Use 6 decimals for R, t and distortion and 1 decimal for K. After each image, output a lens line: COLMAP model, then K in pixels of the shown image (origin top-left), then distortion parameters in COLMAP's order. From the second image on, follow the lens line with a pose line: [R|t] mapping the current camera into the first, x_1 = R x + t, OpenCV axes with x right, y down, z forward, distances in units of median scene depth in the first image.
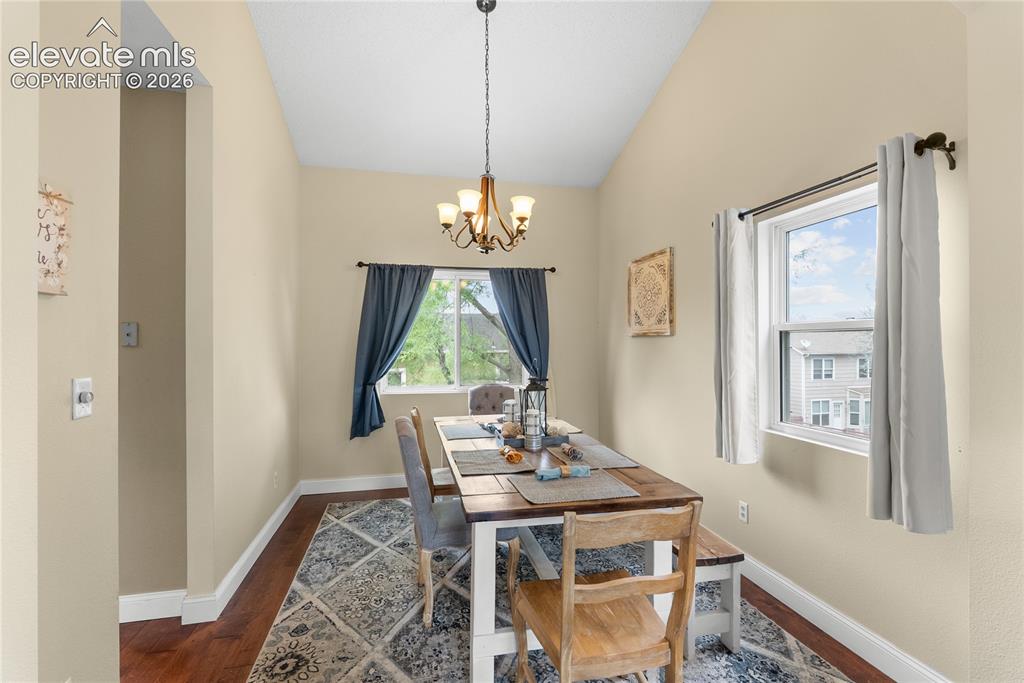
lens RADIAL K [[446.9, 0, 512.0], [0, 446.9, 341.5], [0, 0, 1]] dist [-0.011715, -0.000005]
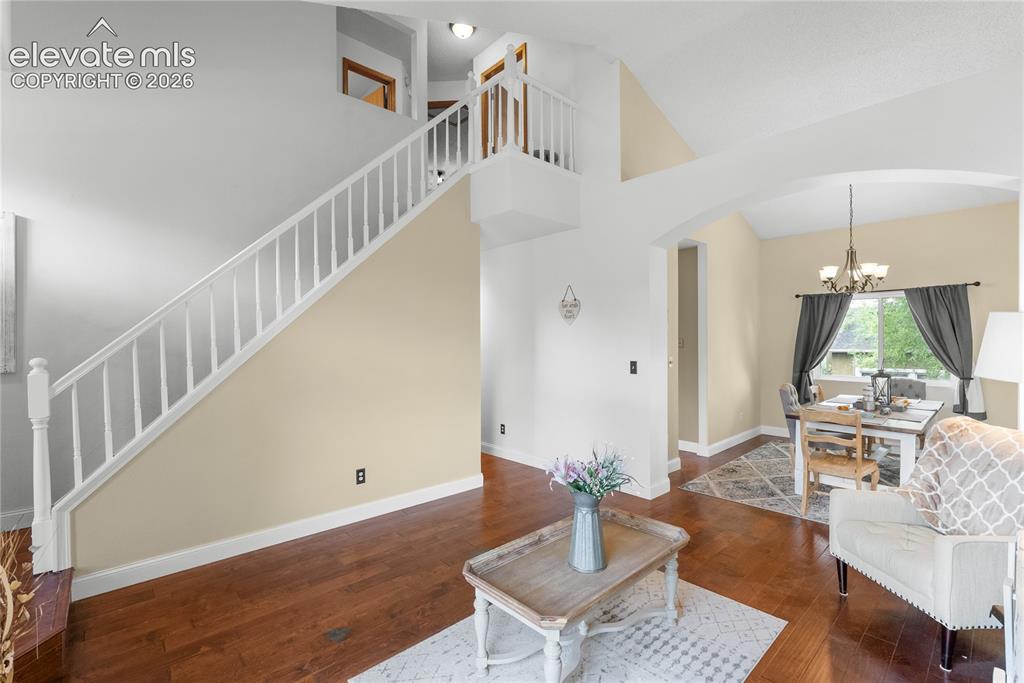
lens RADIAL K [[446.9, 0, 512.0], [0, 446.9, 341.5], [0, 0, 1]] dist [-0.011715, -0.000005]
pose [[0.487264, 0.008366, -0.873215, 0.582735], [0.004891, 0.999912, 0.012309, -0.036314], [0.873241, -0.010269, 0.487180, -0.704787]]
